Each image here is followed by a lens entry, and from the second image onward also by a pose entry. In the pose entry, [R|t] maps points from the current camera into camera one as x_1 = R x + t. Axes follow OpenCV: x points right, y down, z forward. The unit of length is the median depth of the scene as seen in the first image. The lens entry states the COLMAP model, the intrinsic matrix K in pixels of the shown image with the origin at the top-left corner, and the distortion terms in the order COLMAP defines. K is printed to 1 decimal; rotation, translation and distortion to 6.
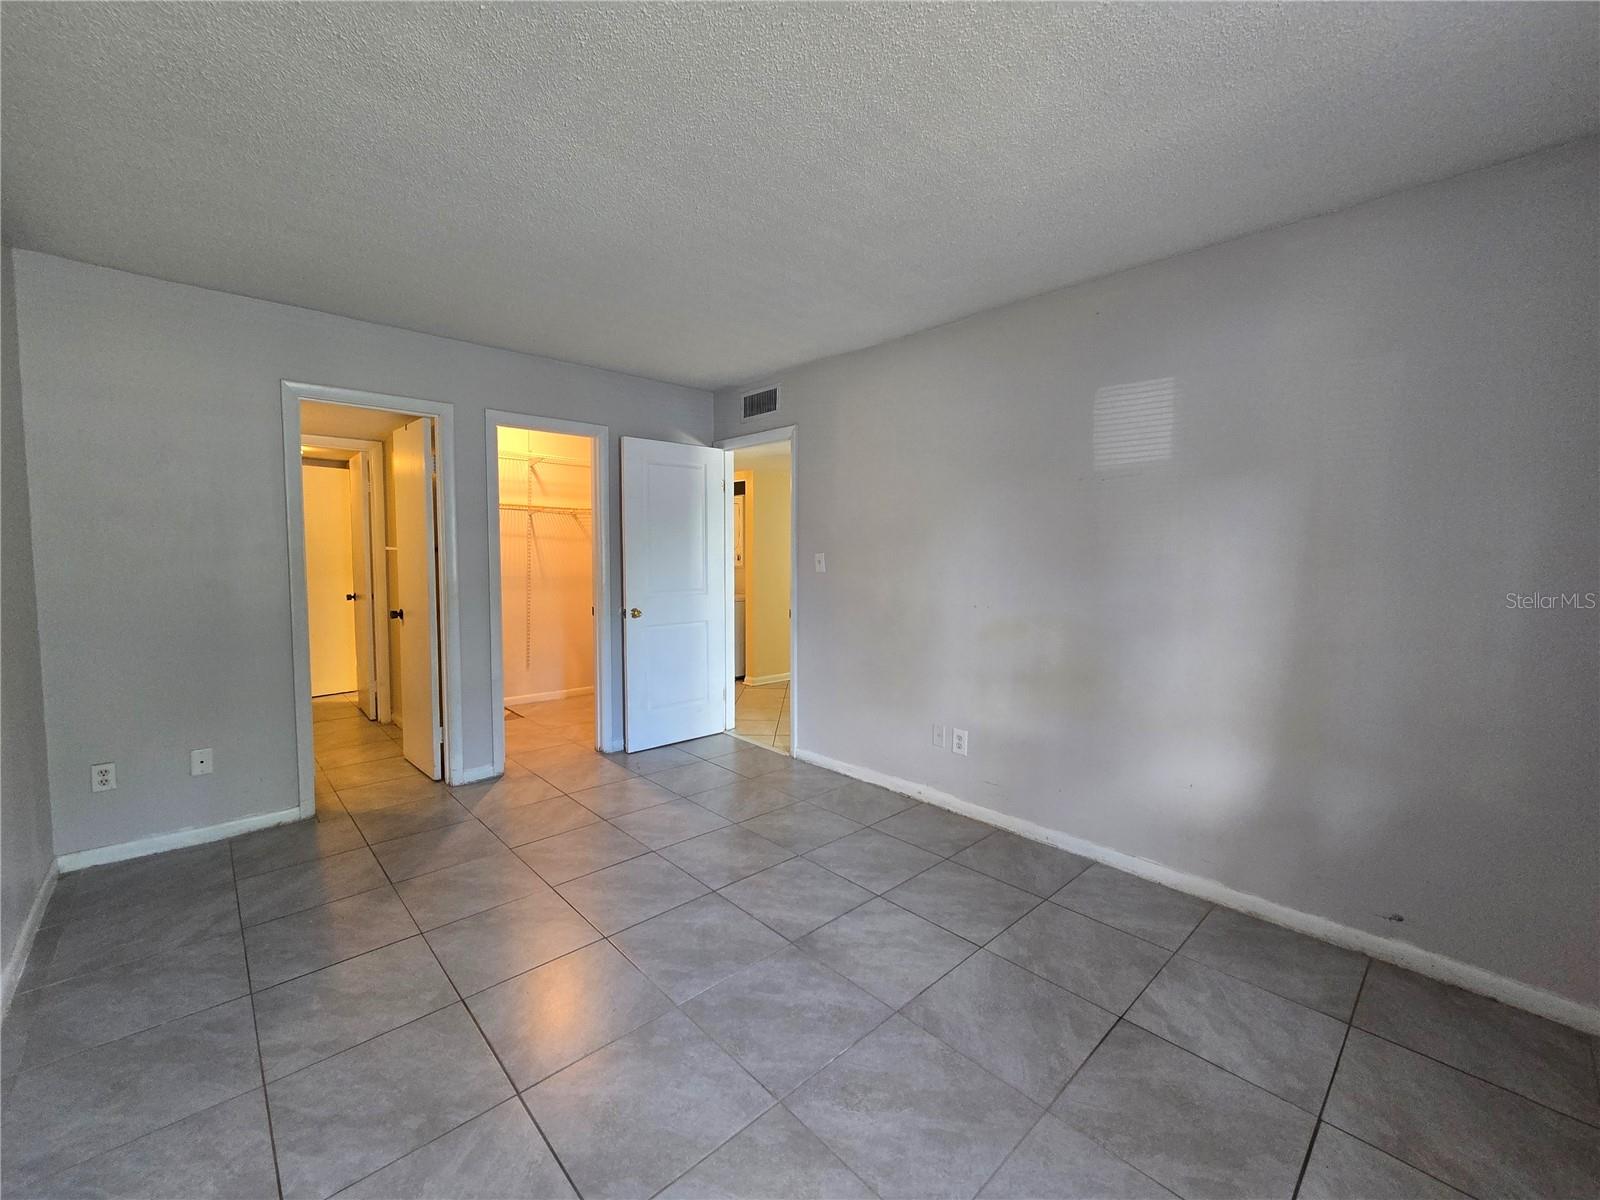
lens RADIAL K [[658.8, 0, 807.5], [0, 658.8, 596.4], [0, 0, 1]] dist [-0.003448, 0.002365]
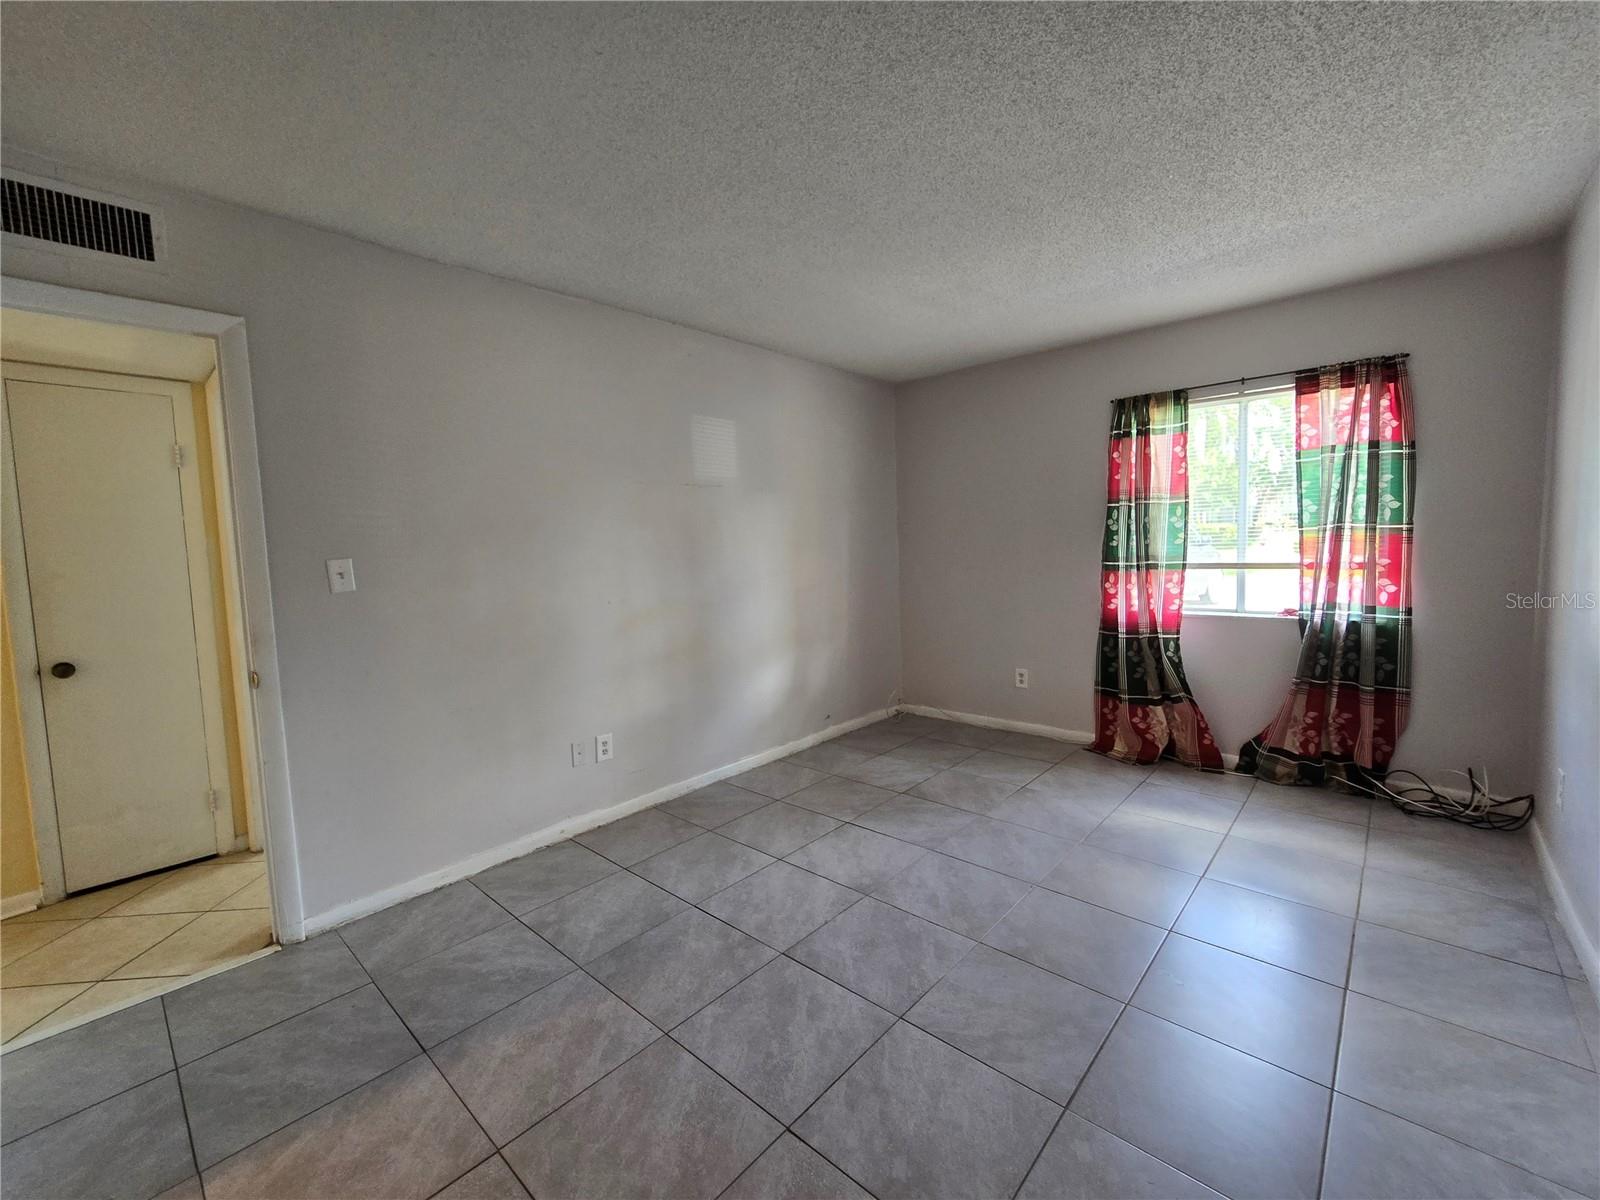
lens RADIAL K [[658.8, 0, 795.7], [0, 658.8, 600.7], [0, 0, 1]] dist [-0.003448, 0.002365]
pose [[-0.075994, -0.089990, 0.993039, -0.869300], [0.102235, 0.989967, 0.097536, -0.066357], [-0.991853, 0.108936, -0.066031, 0.929748]]
